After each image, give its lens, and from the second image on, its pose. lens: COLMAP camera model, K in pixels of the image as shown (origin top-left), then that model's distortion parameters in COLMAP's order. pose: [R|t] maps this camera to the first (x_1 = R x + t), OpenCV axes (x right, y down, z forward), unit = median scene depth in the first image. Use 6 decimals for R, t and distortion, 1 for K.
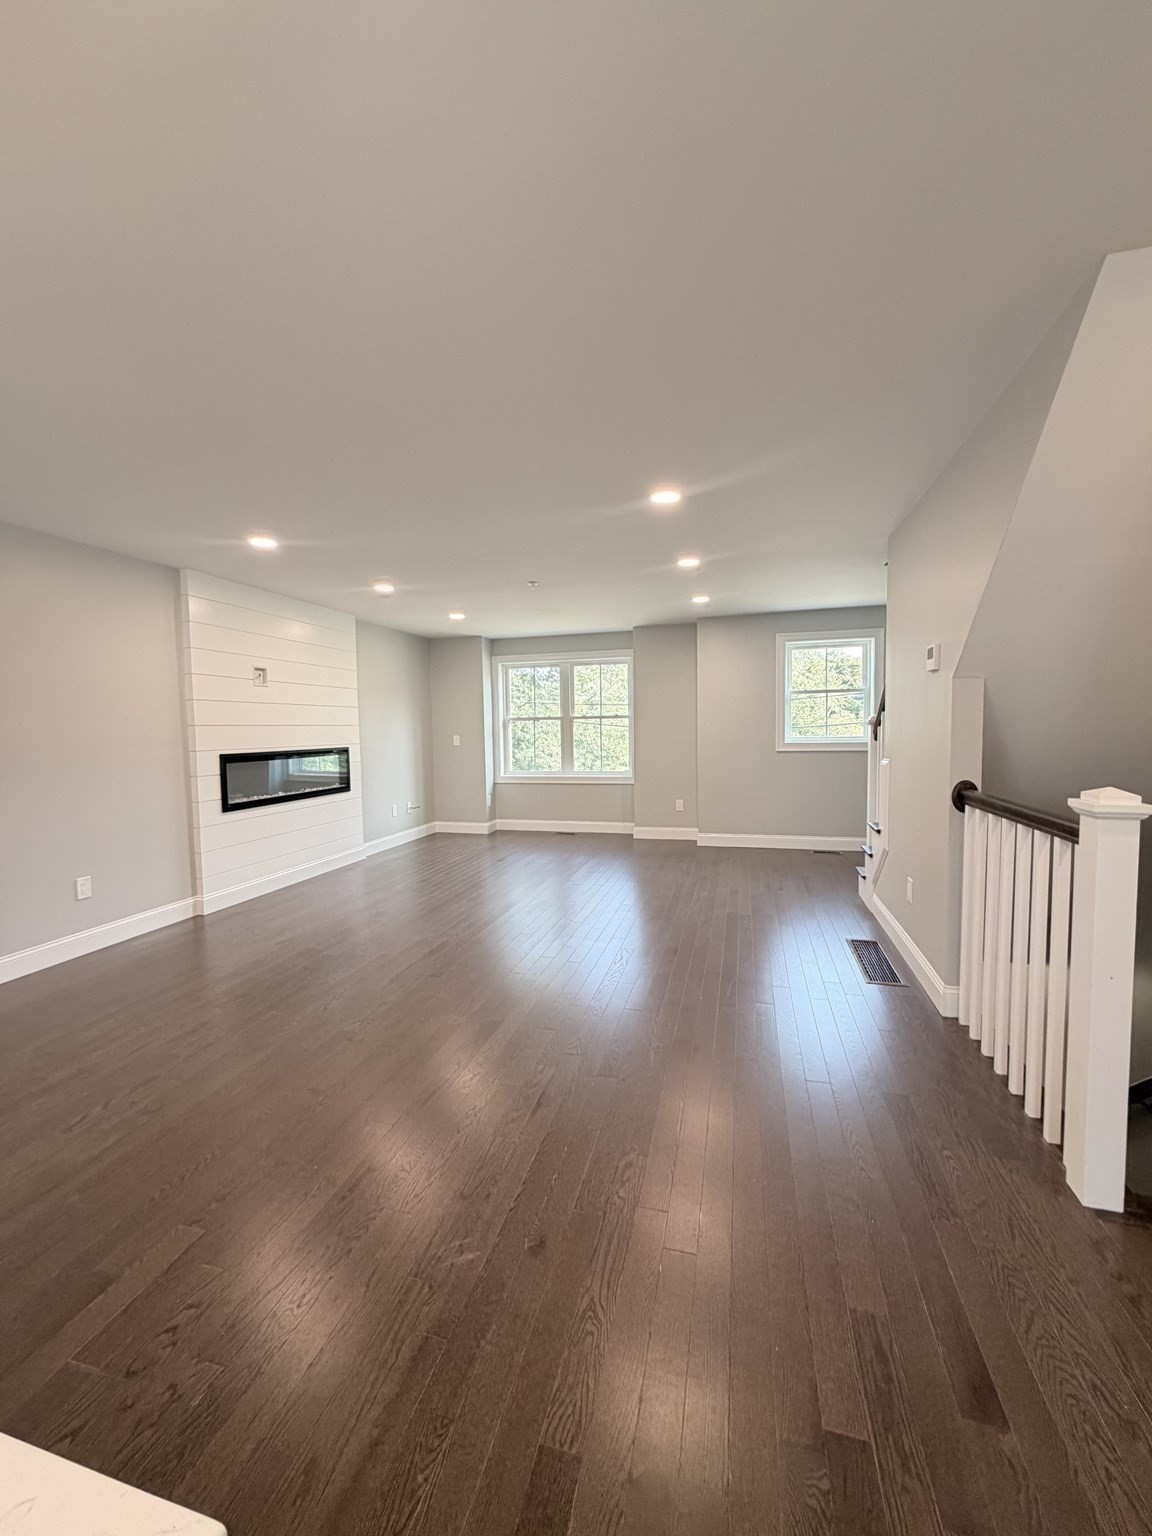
lens RADIAL K [[609.3, 0, 578.6], [0, 609.3, 763.5], [0, 0, 1]] dist [0.000694, -0.000016]
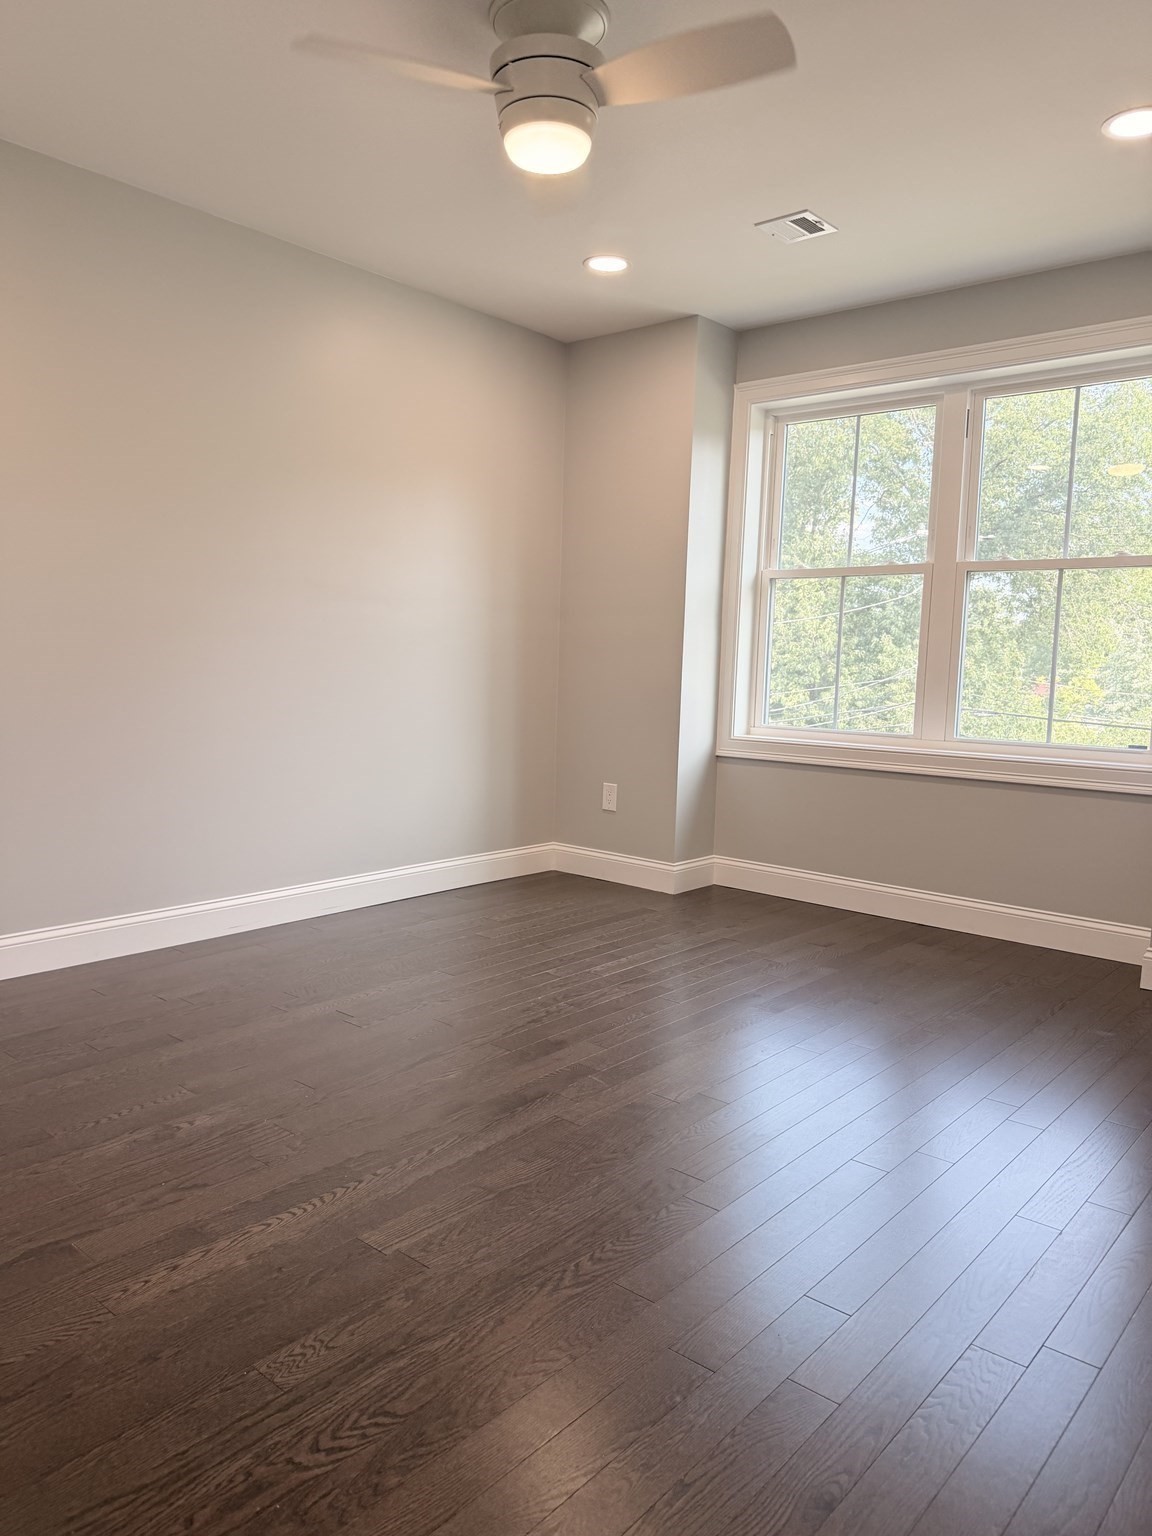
lens RADIAL K [[1087.6, 0, 576.0], [0, 1087.6, 768.0], [0, 0, 1]] dist [0.108255, 0.000182]
pose [[0.906555, 0.088321, -0.412744, 0.067162], [-0.071753, 0.995877, 0.055503, 0.014699], [0.415944, -0.020701, 0.909155, 0.496738]]
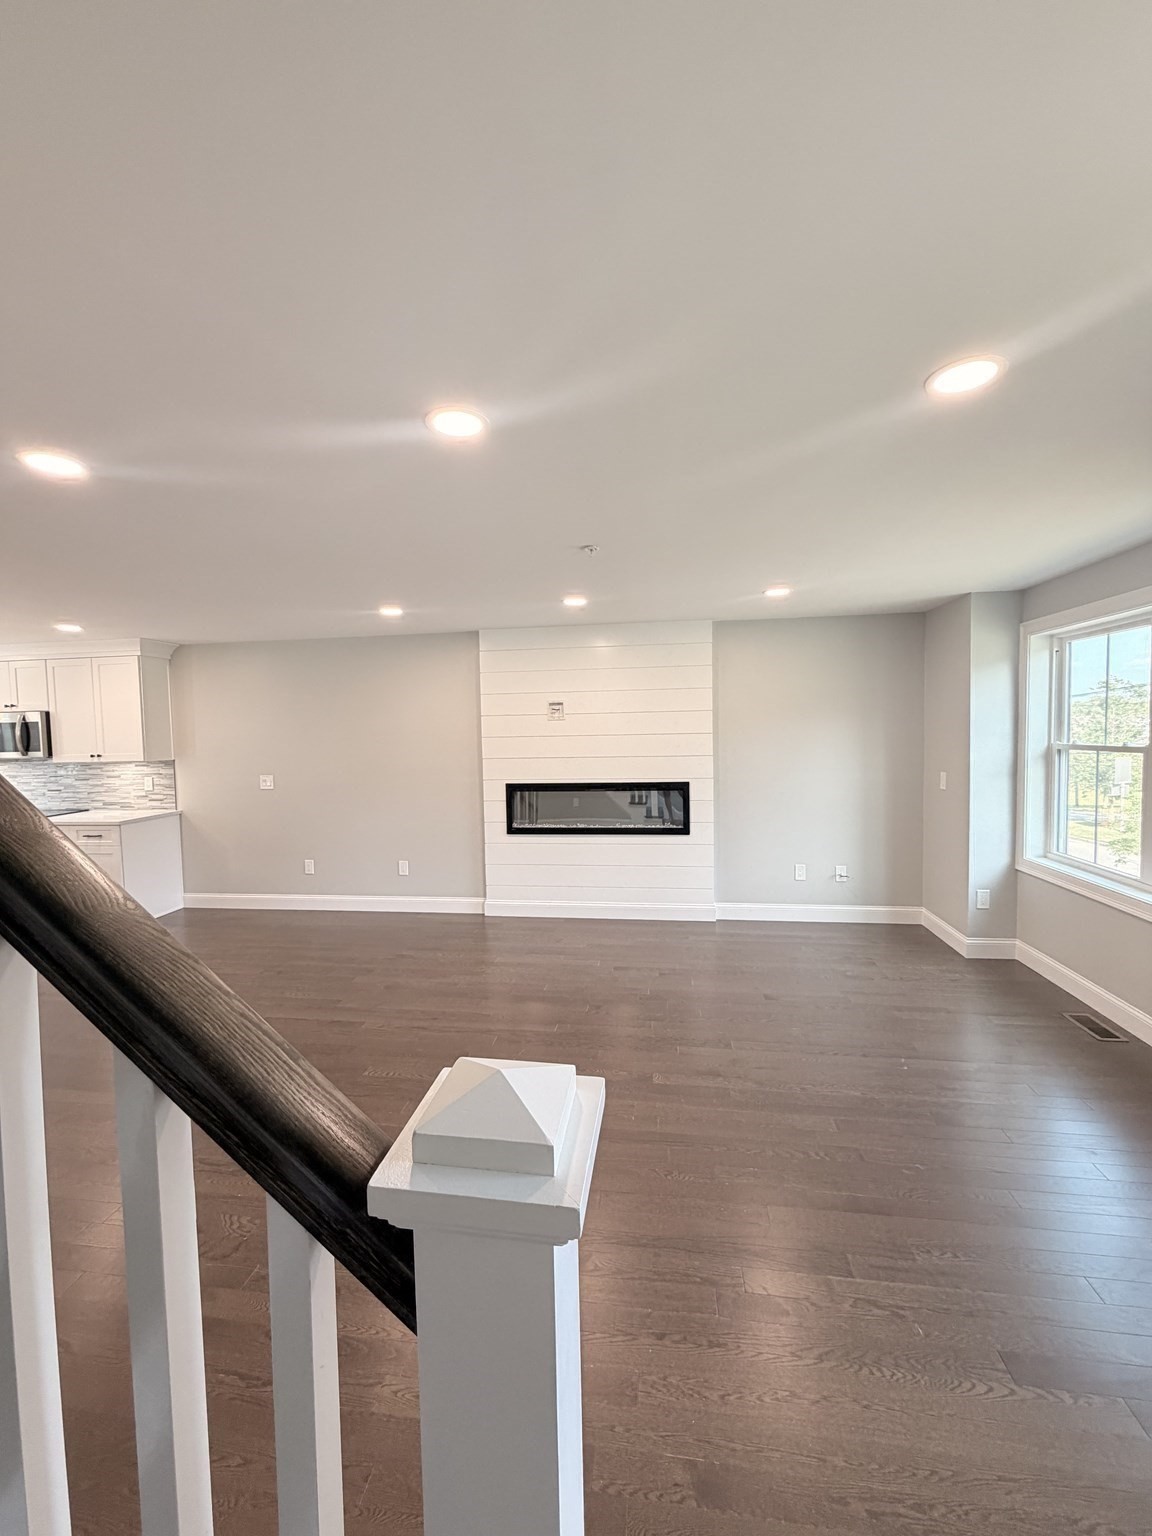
lens RADIAL K [[609.3, 0, 578.6], [0, 609.3, 763.5], [0, 0, 1]] dist [0.000694, -0.000016]
pose [[0.129735, 0.064337, -0.989459, 0.413691], [-0.041443, 0.997373, 0.059418, -0.092990], [0.990682, 0.033298, 0.132060, 0.719563]]
